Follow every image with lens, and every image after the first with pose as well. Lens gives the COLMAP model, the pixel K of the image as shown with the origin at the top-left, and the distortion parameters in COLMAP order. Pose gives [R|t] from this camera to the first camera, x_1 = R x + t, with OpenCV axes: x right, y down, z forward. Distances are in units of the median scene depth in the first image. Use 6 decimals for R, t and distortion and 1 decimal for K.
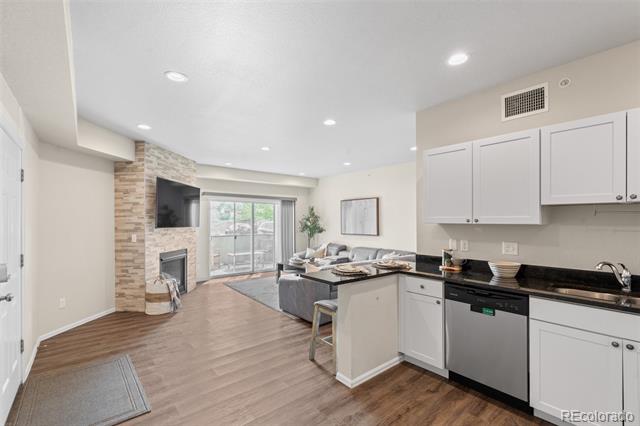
lens RADIAL K [[283.4, 0, 320.1], [0, 283.4, 216.4], [0, 0, 1]] dist [-0.003259, -0.000137]
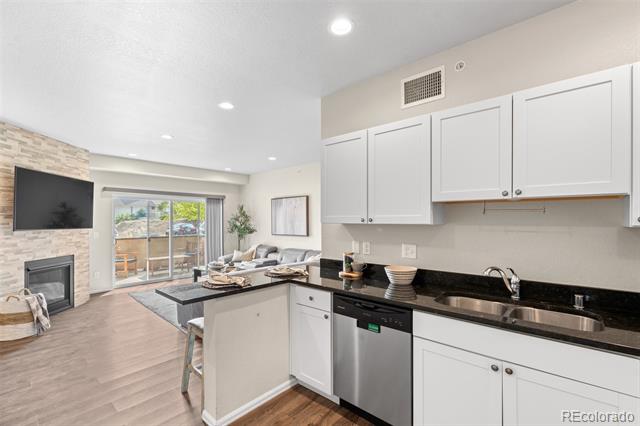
lens RADIAL K [[283.4, 0, 319.7], [0, 283.4, 216.2], [0, 0, 1]] dist [-0.003259, -0.000137]
pose [[0.989069, -0.001001, 0.147452, 0.254737], [0.000843, 0.999999, 0.001133, 0.001948], [-0.147453, -0.000996, 0.989069, 0.154157]]
